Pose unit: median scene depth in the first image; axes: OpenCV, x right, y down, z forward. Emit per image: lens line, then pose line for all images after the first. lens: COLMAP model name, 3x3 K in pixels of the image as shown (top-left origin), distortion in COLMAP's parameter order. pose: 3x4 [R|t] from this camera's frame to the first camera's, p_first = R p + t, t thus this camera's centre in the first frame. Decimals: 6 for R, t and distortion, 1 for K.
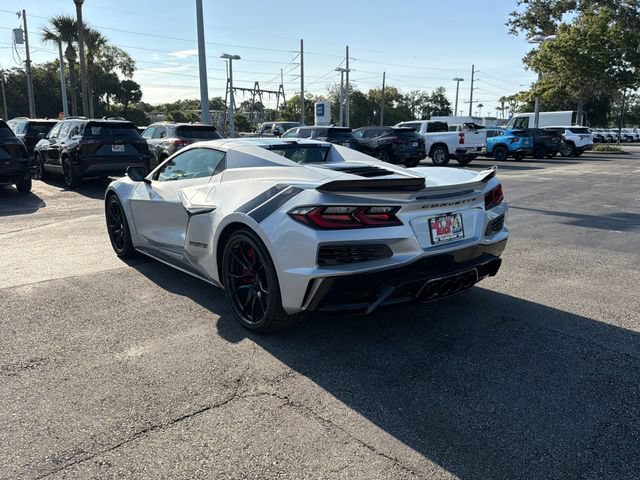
lens RADIAL K [[493.2, 0, 320.0], [0, 493.2, 240.0], [0, 0, 1]] dist [0.095493, -0.147968]
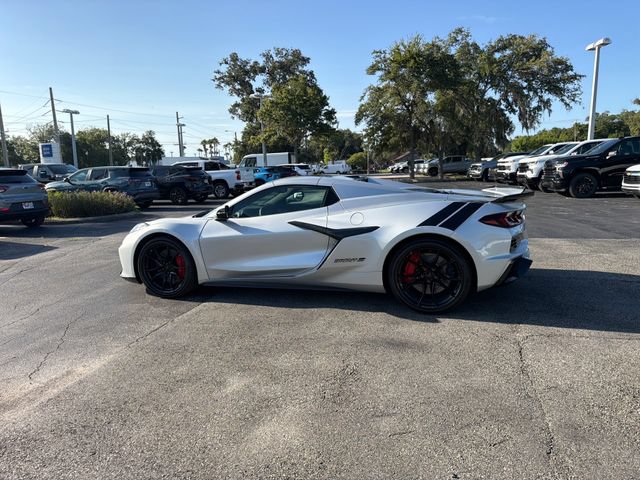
lens RADIAL K [[446.2, 0, 315.6], [0, 446.2, 240.3], [0, 0, 1]] dist [0.076733, -0.097140]
pose [[0.834244, -0.114108, 0.539459, -0.089418], [0.145957, 0.989153, -0.016487, -0.003374], [-0.531727, 0.092492, 0.841850, 0.010714]]
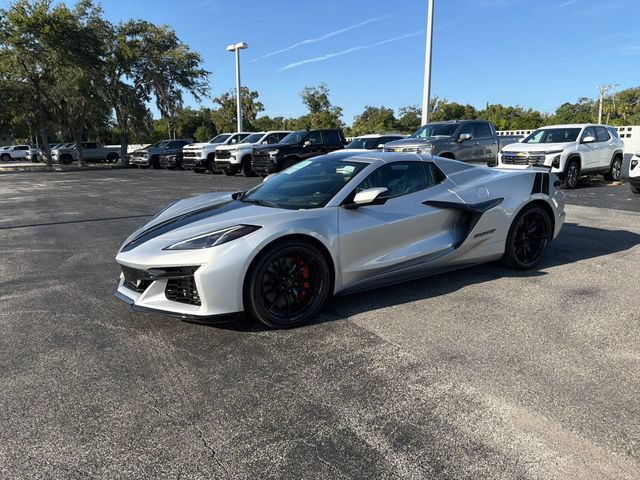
lens RADIAL K [[446.2, 0, 315.6], [0, 446.2, 240.3], [0, 0, 1]] dist [0.076733, -0.097140]
pose [[0.150219, -0.206773, 0.966788, -0.139382], [0.225825, 0.959209, 0.170063, -0.026130], [-0.962516, 0.192778, 0.190786, 0.118089]]
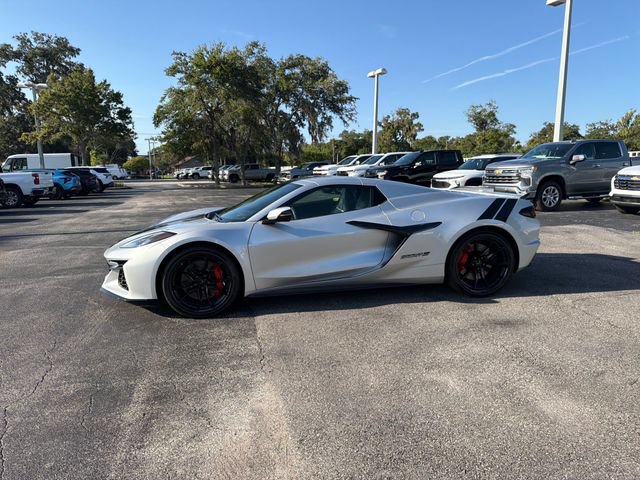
lens RADIAL K [[446.2, 0, 315.6], [0, 446.2, 240.3], [0, 0, 1]] dist [0.076733, -0.097140]
pose [[0.482677, -0.145357, 0.863652, -0.135611], [0.199191, 0.978507, 0.053365, -0.014197], [-0.852846, 0.146273, 0.501256, 0.062023]]
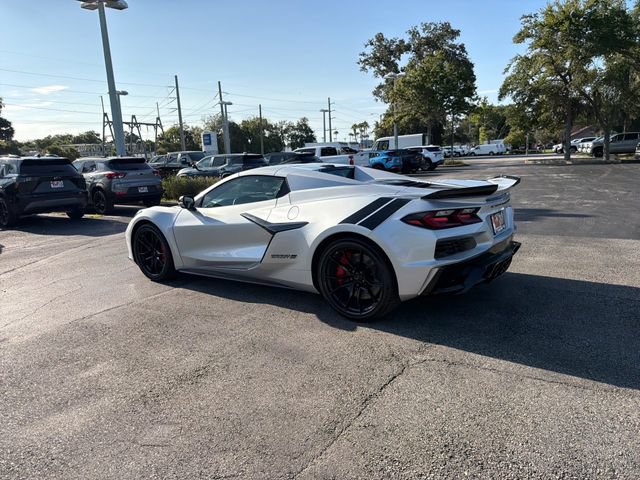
lens RADIAL K [[446.6, 0, 316.1], [0, 446.6, 246.6], [0, 0, 1]] dist [0.067308, -0.082557]
pose [[0.966211, -0.094001, 0.240000, -0.041552], [0.098478, 0.995117, -0.006705, 0.000040], [-0.238198, 0.030113, 0.970750, -0.003724]]
